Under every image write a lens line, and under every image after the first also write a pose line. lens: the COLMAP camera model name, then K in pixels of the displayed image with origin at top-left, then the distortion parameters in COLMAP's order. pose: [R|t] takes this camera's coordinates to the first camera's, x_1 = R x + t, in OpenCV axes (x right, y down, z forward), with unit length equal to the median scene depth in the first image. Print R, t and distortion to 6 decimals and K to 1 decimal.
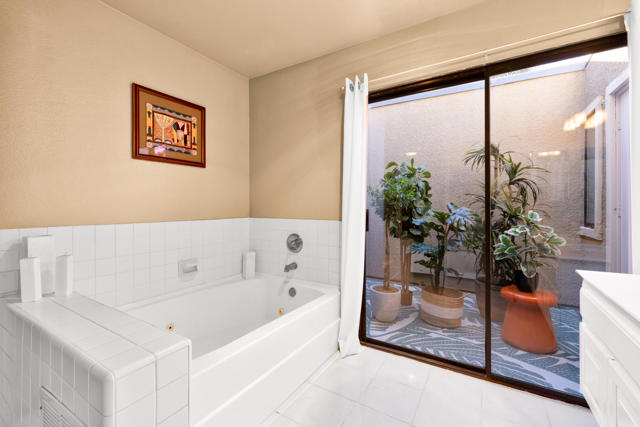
lens RADIAL K [[269.6, 0, 324.8], [0, 269.6, 208.5], [0, 0, 1]] dist [0.005443, 0.000458]
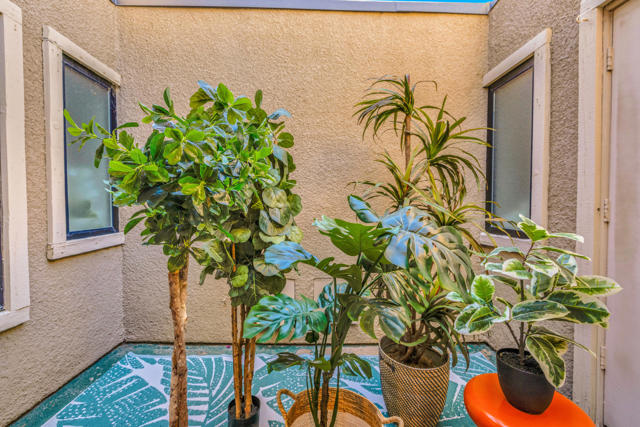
lens RADIAL K [[279.6, 0, 322.2], [0, 279.6, 212.0], [0, 0, 1]] dist [-0.001216, 0.000413]
pose [[0.844374, -0.012773, 0.535602, 0.181672], [0.004766, 0.999855, 0.016331, -0.002893], [-0.535733, -0.011237, 0.844312, 0.602496]]
